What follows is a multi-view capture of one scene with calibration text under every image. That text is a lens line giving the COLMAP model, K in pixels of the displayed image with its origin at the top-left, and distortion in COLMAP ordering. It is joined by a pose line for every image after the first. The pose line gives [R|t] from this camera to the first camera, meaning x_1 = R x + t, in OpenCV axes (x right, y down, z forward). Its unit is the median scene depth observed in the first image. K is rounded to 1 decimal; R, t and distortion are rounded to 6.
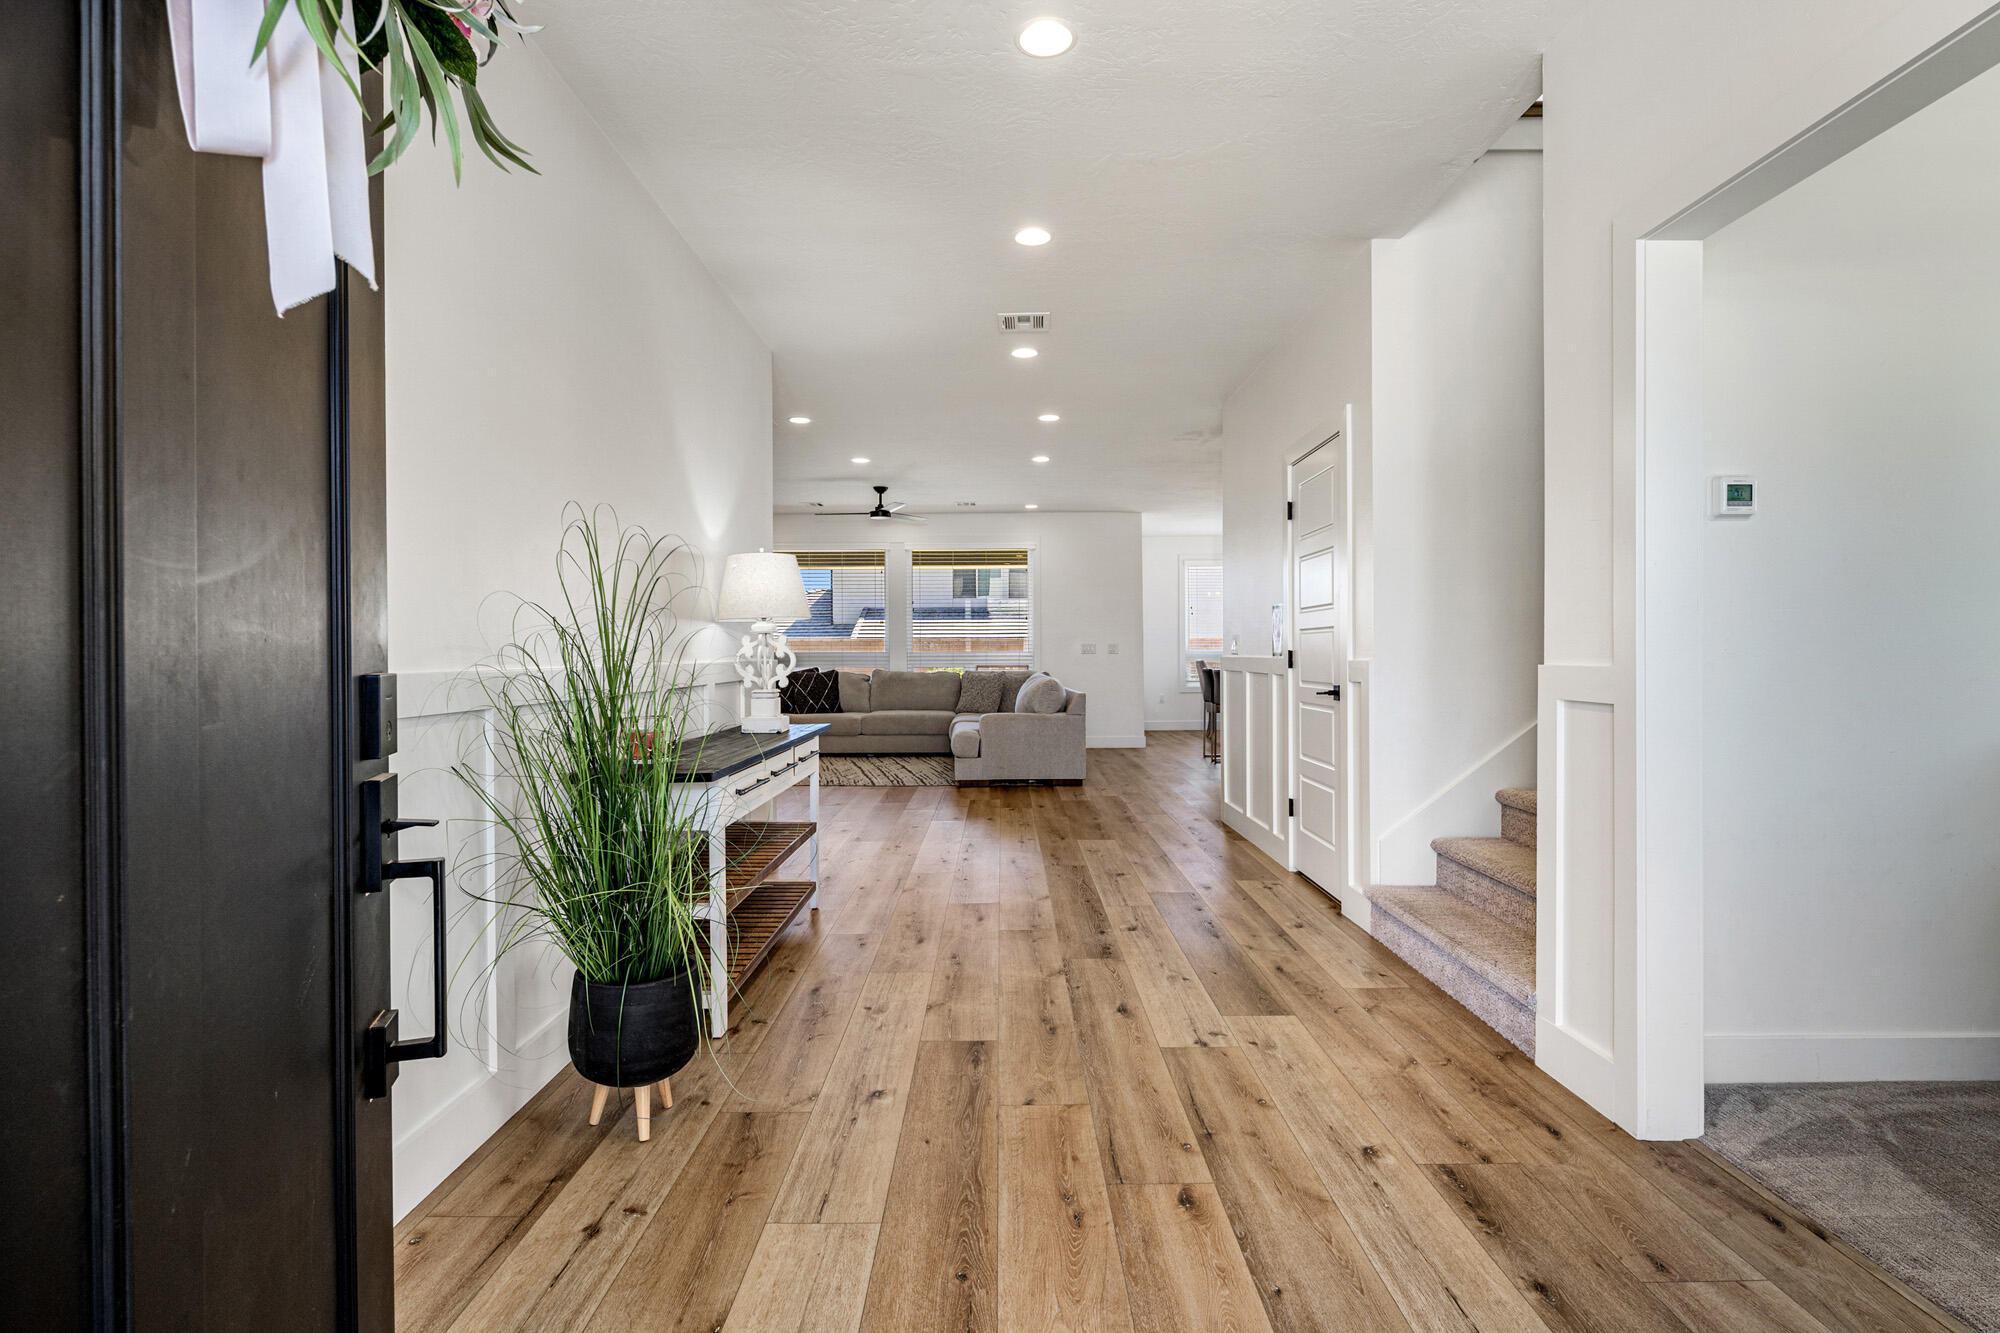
lens RADIAL K [[990.3, 0, 1002.9], [0, 990.3, 655.2], [0, 0, 1]] dist [0.000298, -0.000218]
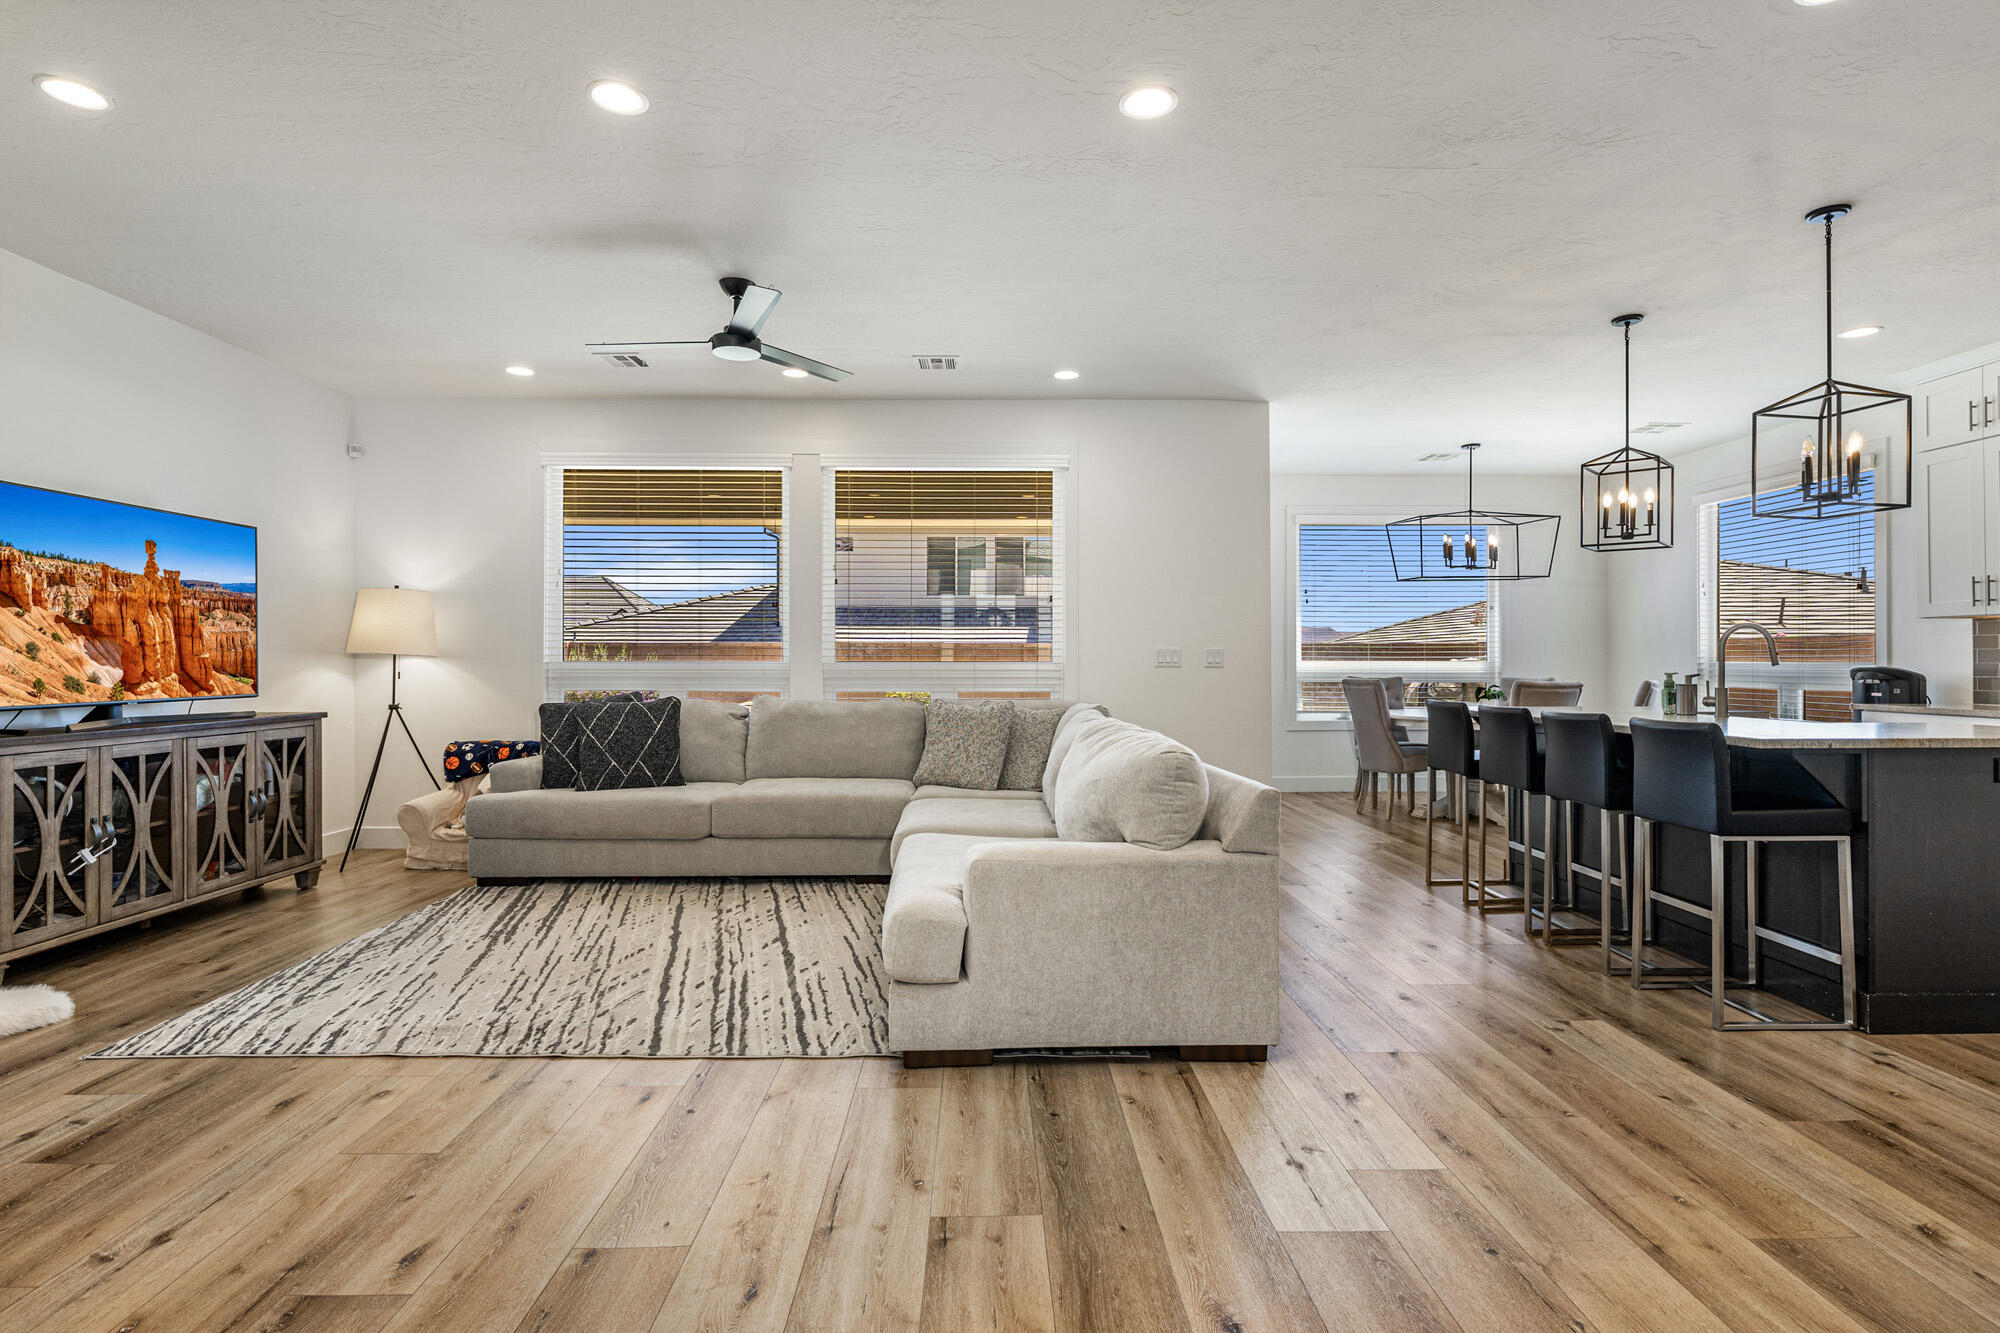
lens RADIAL K [[979.7, 0, 992.3], [0, 979.7, 661.2], [0, 0, 1]] dist [0.001568, -0.000238]
pose [[0.999913, 0.005669, 0.011937, -0.014265], [-0.005629, 0.999978, -0.003418, -0.002402], [-0.011956, 0.003351, 0.999923, 0.508483]]
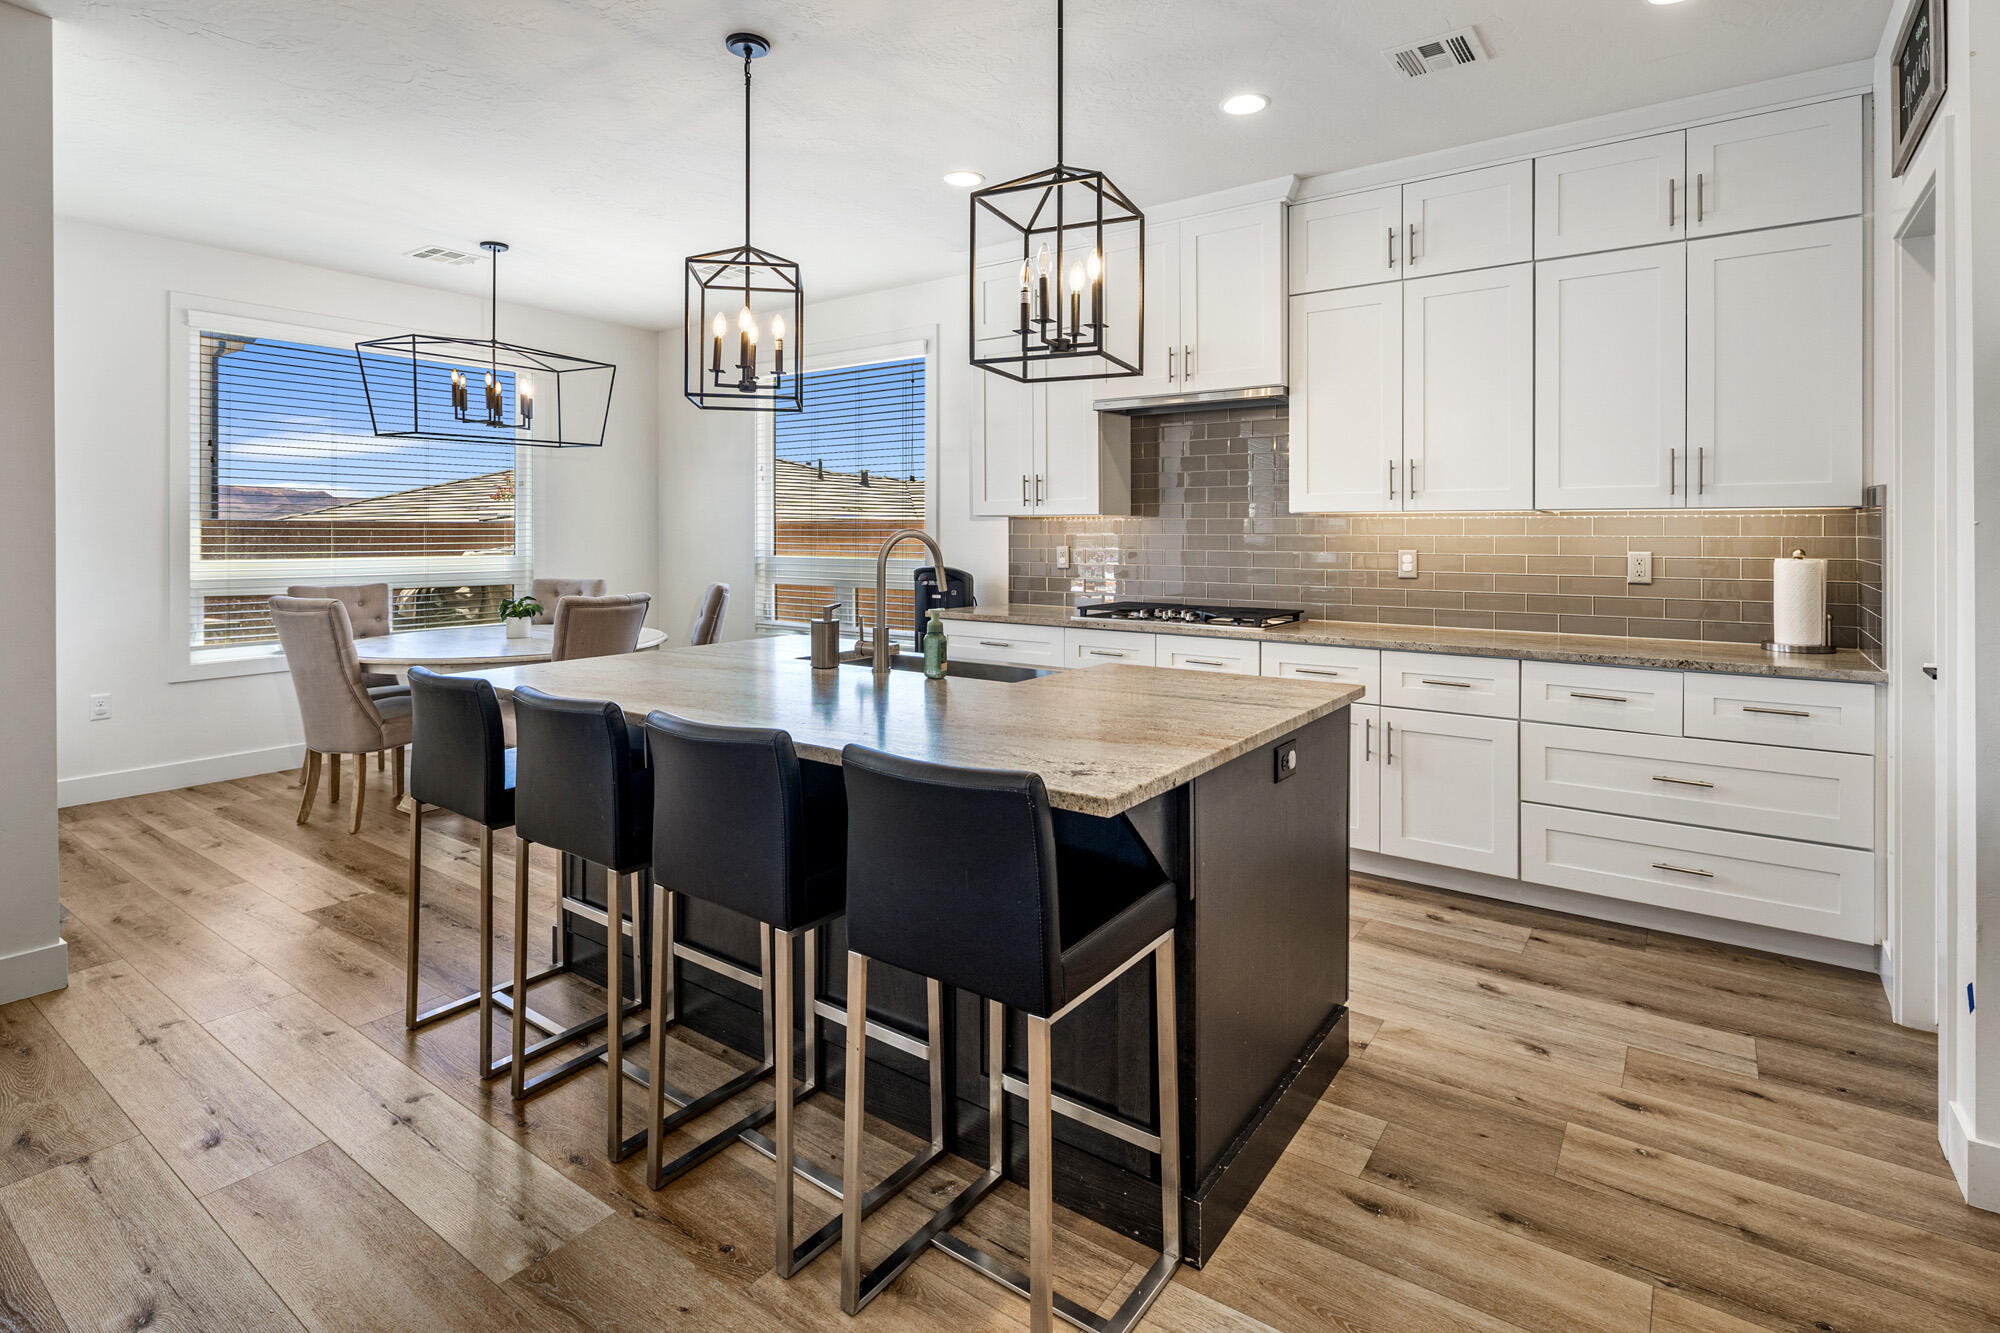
lens RADIAL K [[984.8, 0, 998.6], [0, 984.8, 531.3], [0, 0, 1]] dist [0.013692, 0.000202]
pose [[0.588344, 0.008036, 0.808571, 0.089463], [-0.003146, 0.999966, -0.007649, -0.018280], [-0.808605, 0.001957, 0.588349, 0.718802]]
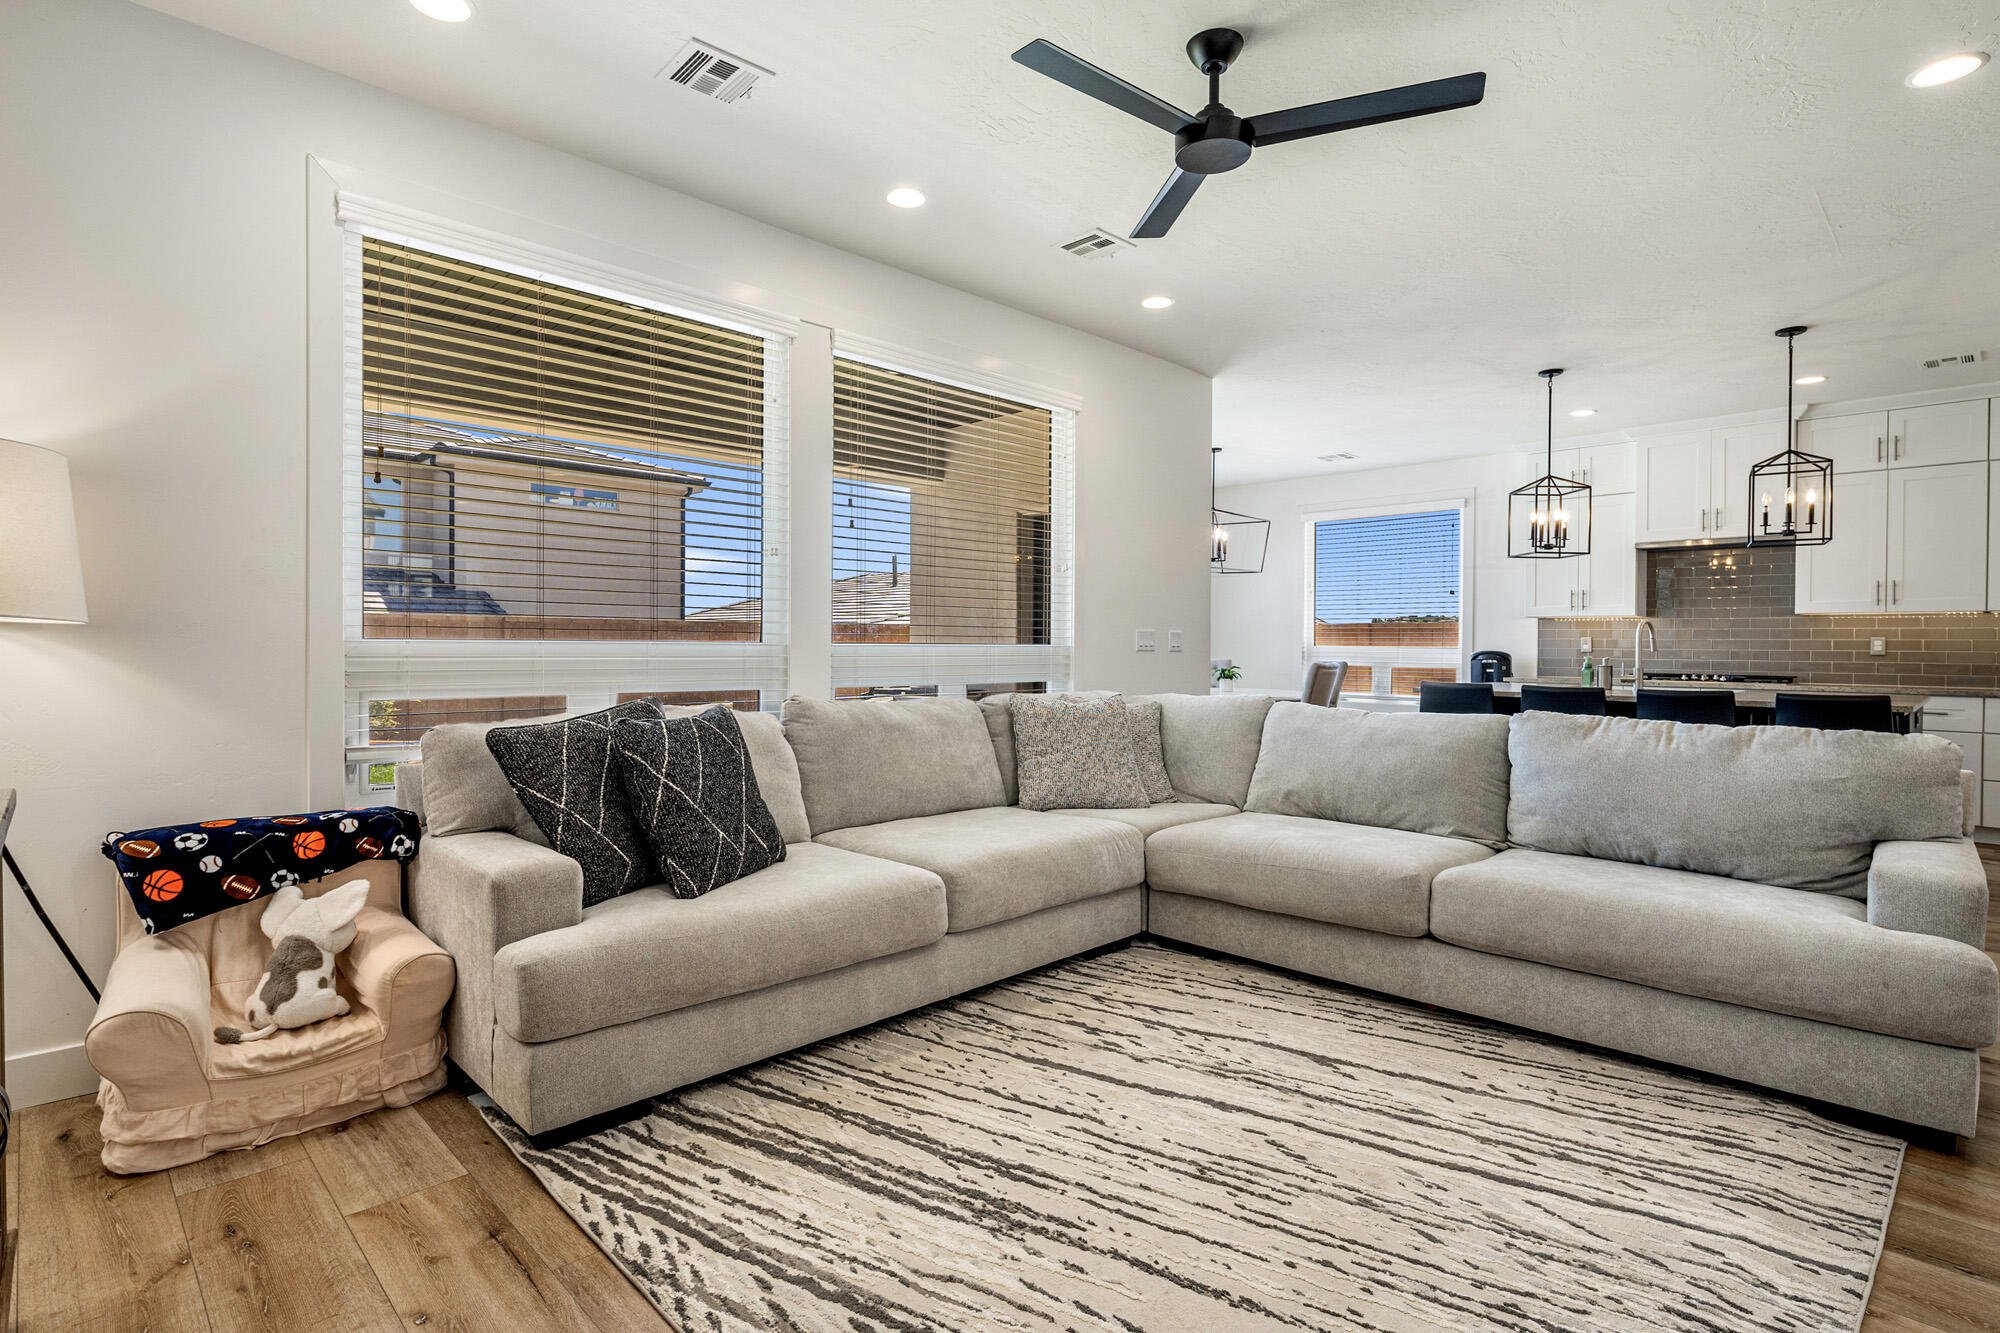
lens RADIAL K [[990.3, 0, 1002.9], [0, 990.3, 655.2], [0, 0, 1]] dist [0.000298, -0.000218]
pose [[0.714082, 0.003431, 0.700054, -0.324287], [-0.008691, 0.999954, 0.003965, -0.000963], [-0.700008, -0.008916, 0.714079, 0.759166]]
